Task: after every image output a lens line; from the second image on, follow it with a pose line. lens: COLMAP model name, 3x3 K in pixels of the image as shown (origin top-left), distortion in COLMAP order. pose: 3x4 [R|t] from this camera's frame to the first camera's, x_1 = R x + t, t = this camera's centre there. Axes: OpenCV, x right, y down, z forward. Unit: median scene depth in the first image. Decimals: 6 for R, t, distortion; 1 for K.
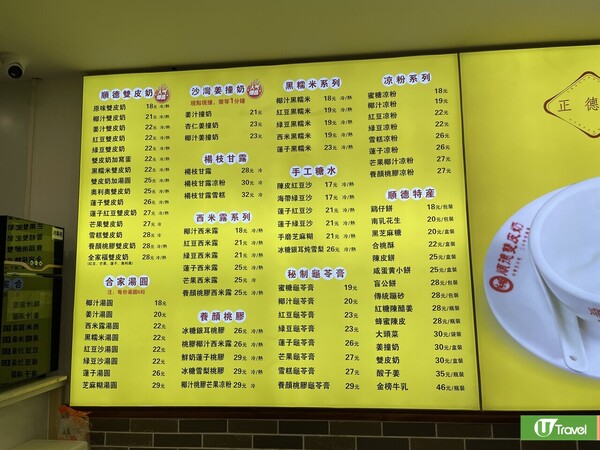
lens RADIAL K [[459.5, 0, 299.0], [0, 459.5, 220.9], [0, 0, 1]] dist [0.072075, -0.111528]
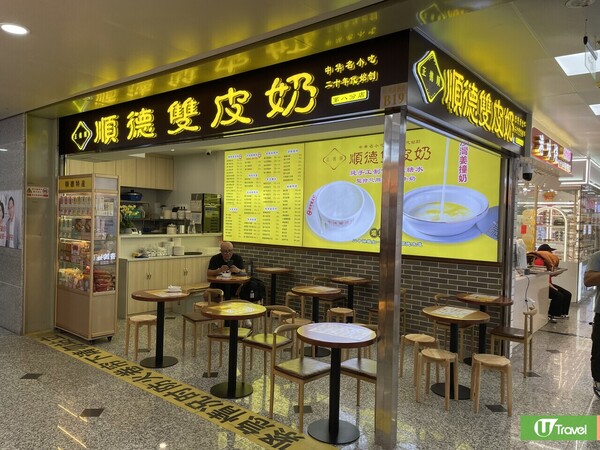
lens RADIAL K [[459.5, 0, 299.0], [0, 459.5, 220.9], [0, 0, 1]] dist [0.072075, -0.111528]
pose [[0.827401, 0.039742, -0.560203, 2.194440], [0.042787, 0.990133, 0.133437, -0.255773], [0.559979, -0.134376, 0.817537, -1.787985]]
